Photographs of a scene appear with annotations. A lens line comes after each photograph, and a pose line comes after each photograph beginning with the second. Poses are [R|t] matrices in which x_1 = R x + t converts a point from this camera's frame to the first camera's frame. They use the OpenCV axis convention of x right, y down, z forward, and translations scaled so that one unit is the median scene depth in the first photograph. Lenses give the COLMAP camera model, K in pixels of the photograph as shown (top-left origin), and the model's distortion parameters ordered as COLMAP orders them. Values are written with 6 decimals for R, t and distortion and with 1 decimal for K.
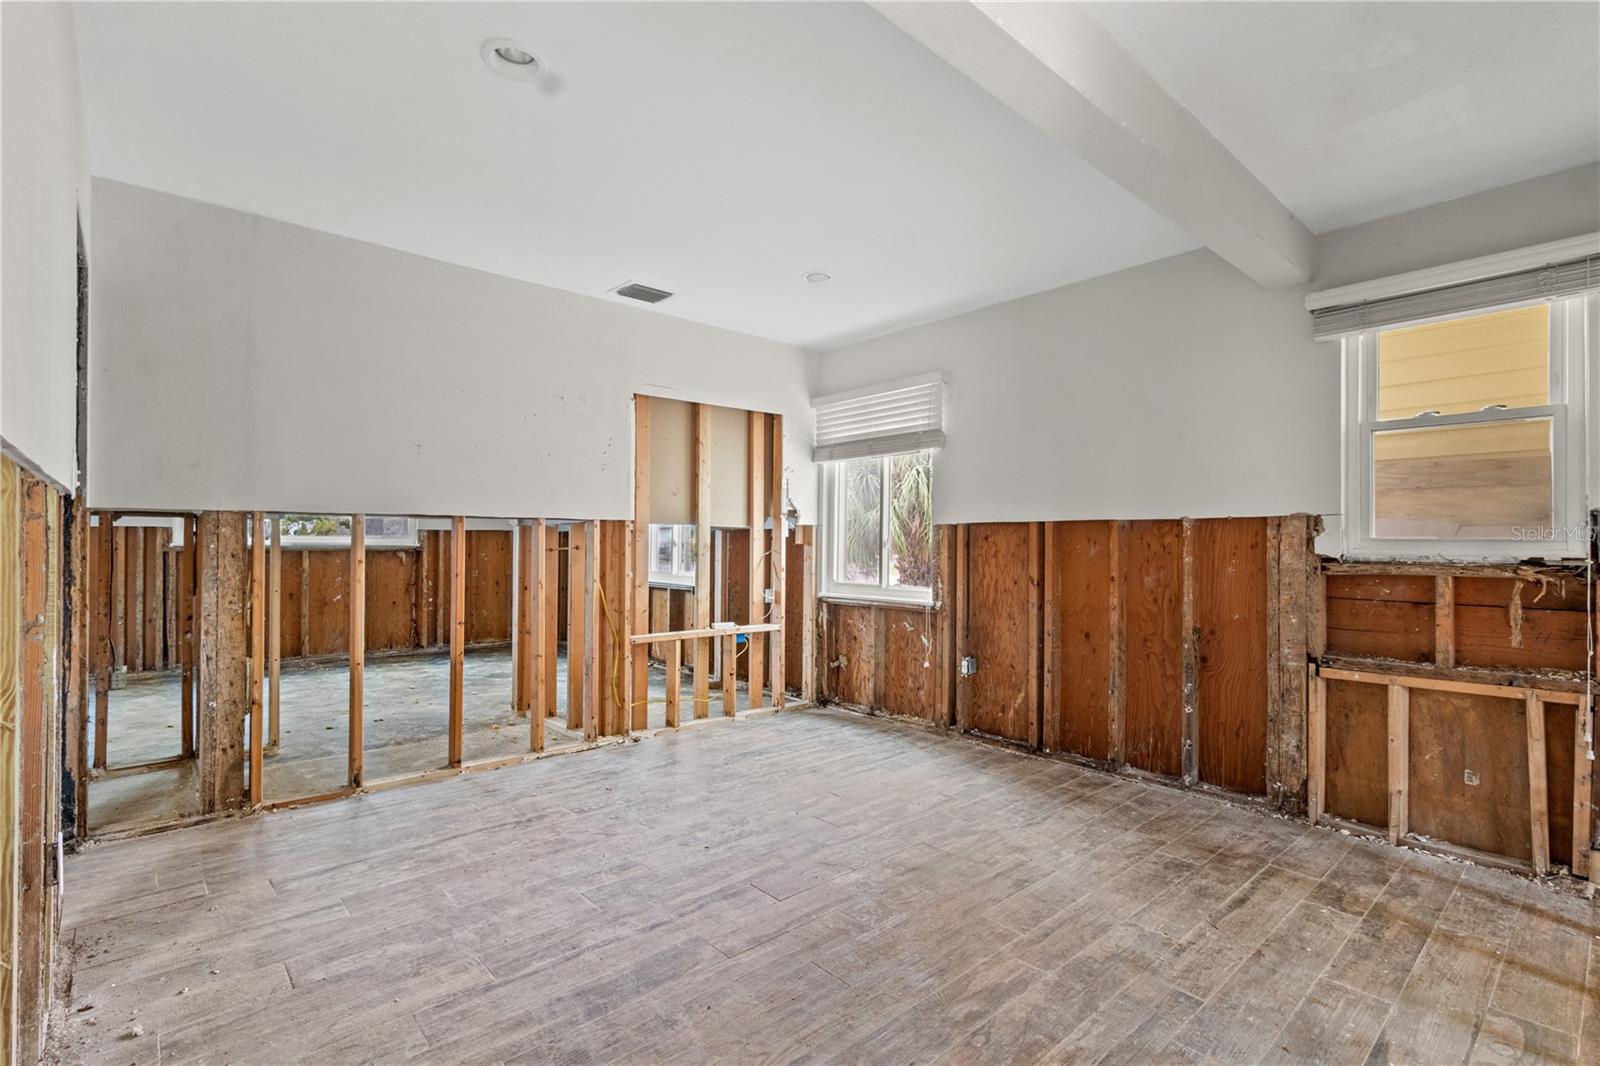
lens RADIAL K [[750.6, 0, 800.0], [0, 750.6, 533.0], [0, 0, 1]] dist [0.000501, 0.000465]
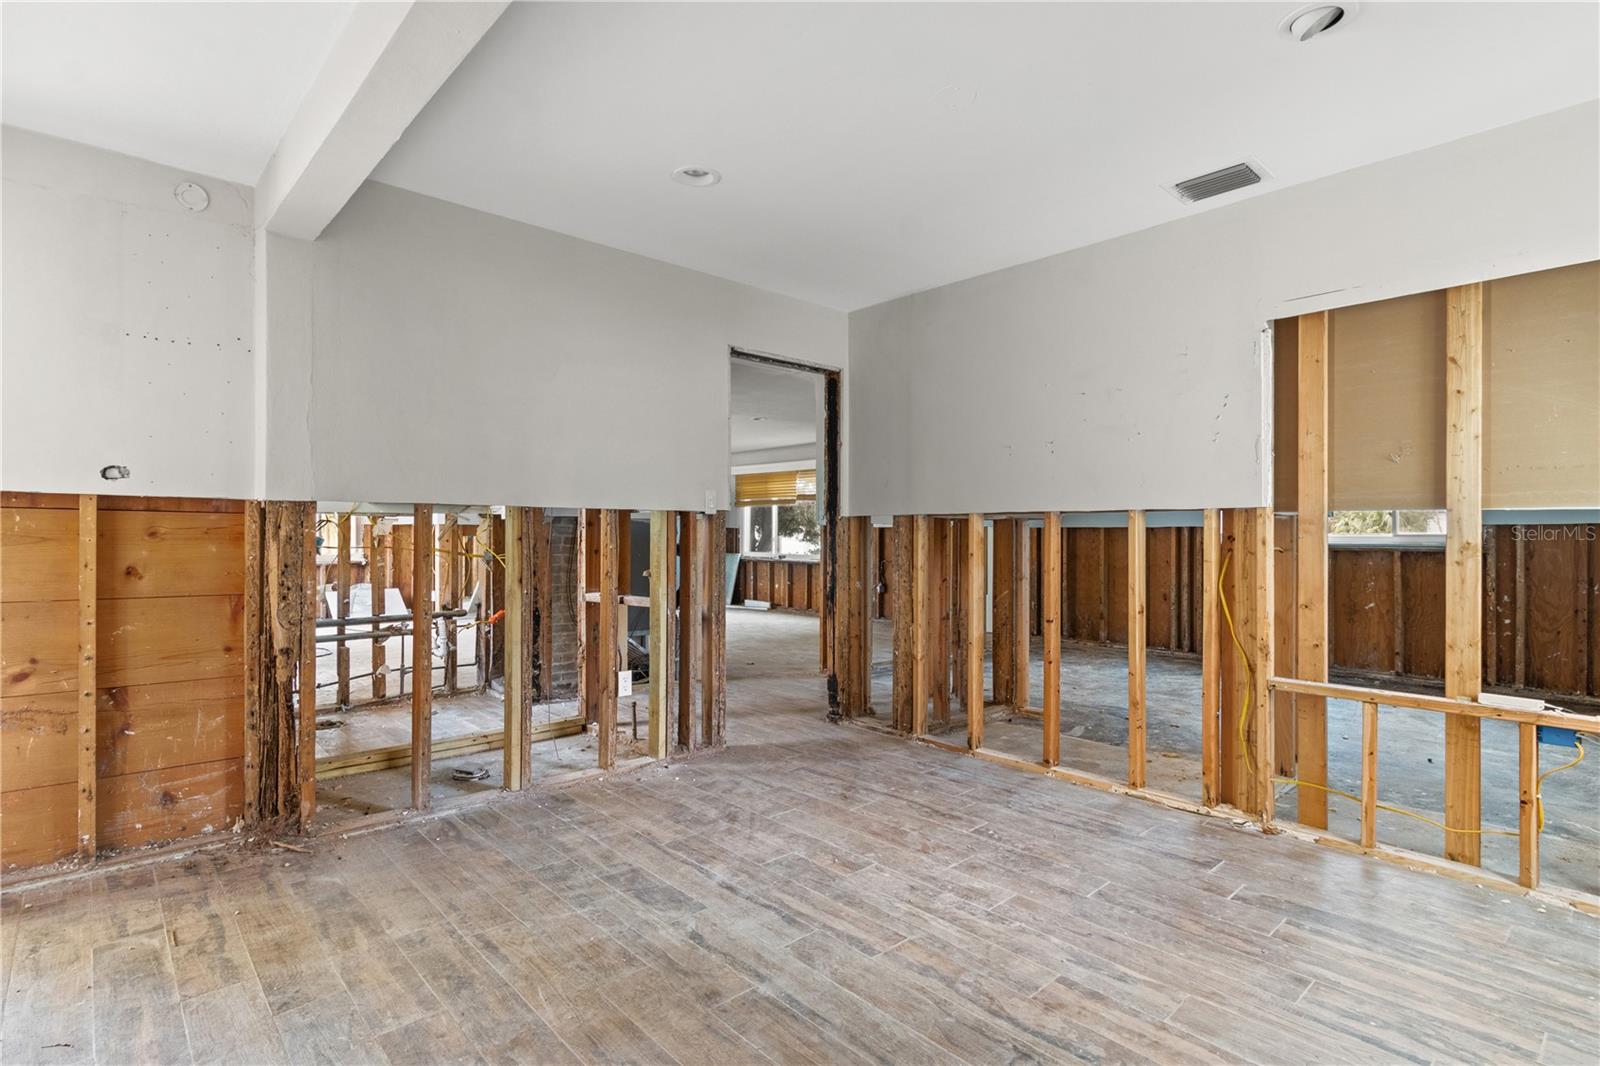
lens RADIAL K [[785.0, 0, 783.3], [0, 785.0, 532.8], [0, 0, 1]] dist [0.000955, -0.000014]
pose [[-0.004762, -0.006730, -0.999966, 0.706908], [0.005858, 0.999960, -0.006758, 0.011917], [0.999972, -0.005890, -0.004723, 0.808428]]
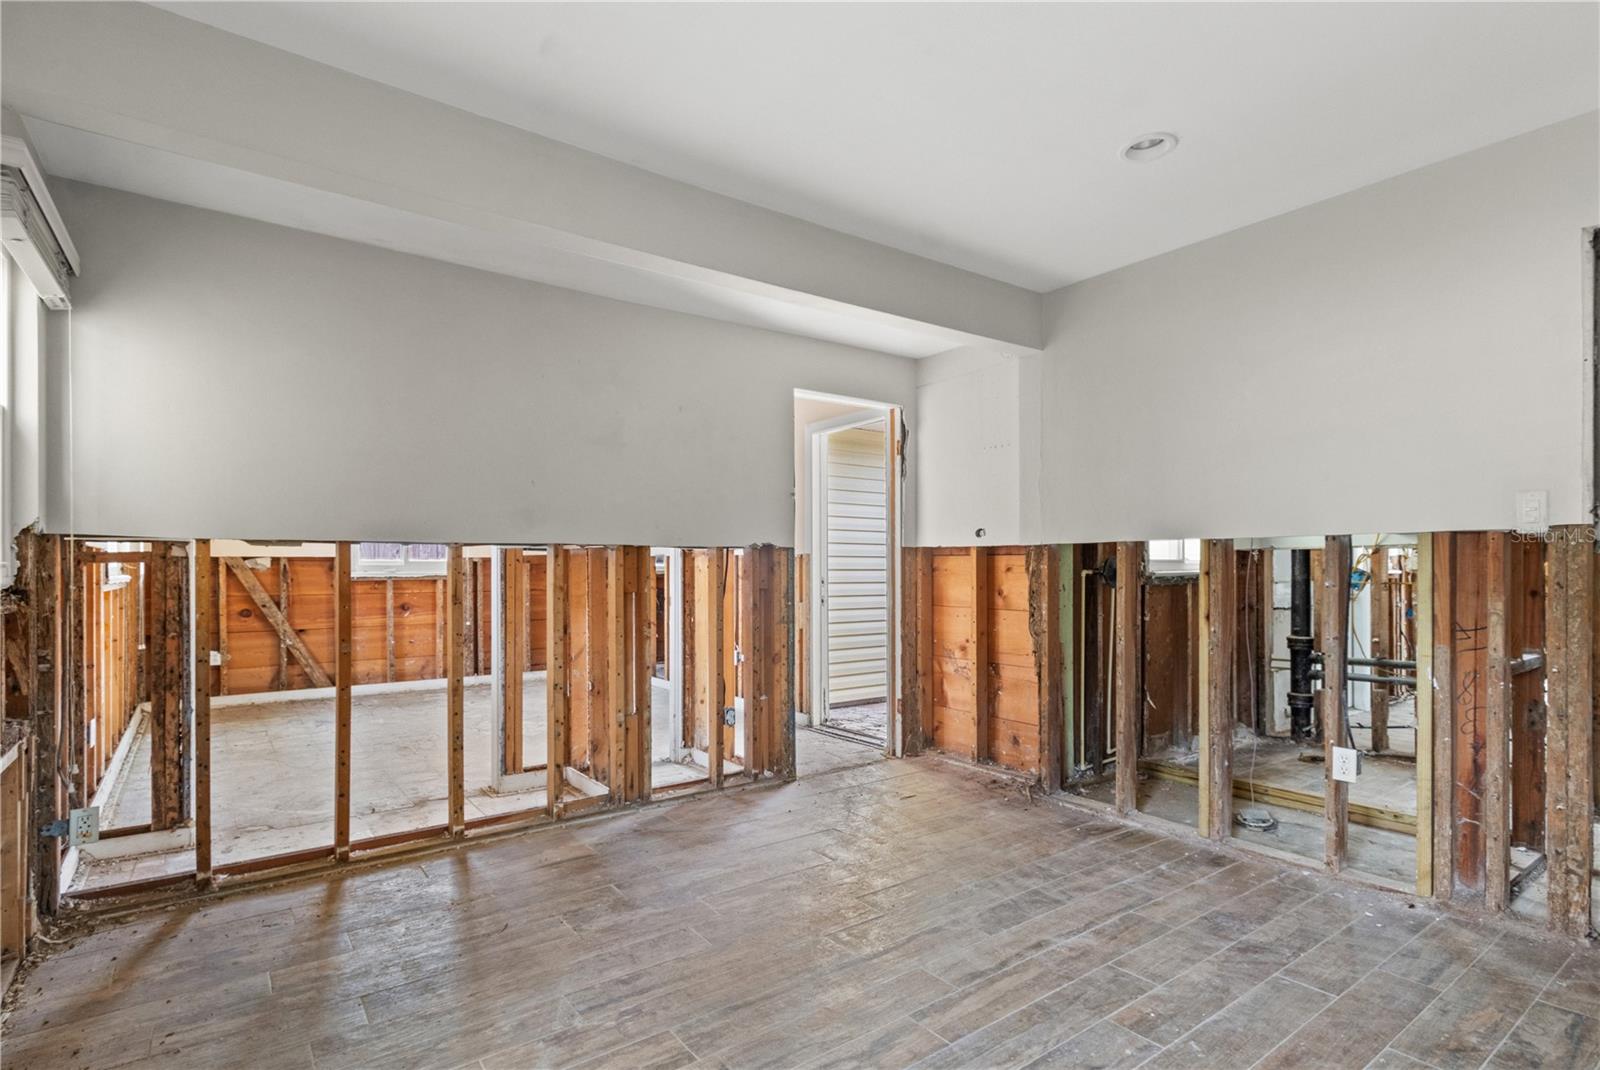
lens RADIAL K [[804.8, 0, 803.1], [0, 804.8, 568.0], [0, 0, 1]] dist [0.015994, 0.000115]
pose [[-0.995389, -0.001181, 0.095915, 0.014259], [-0.002053, 0.999957, -0.008989, 0.014992], [-0.095901, -0.009144, -0.995349, 1.587380]]
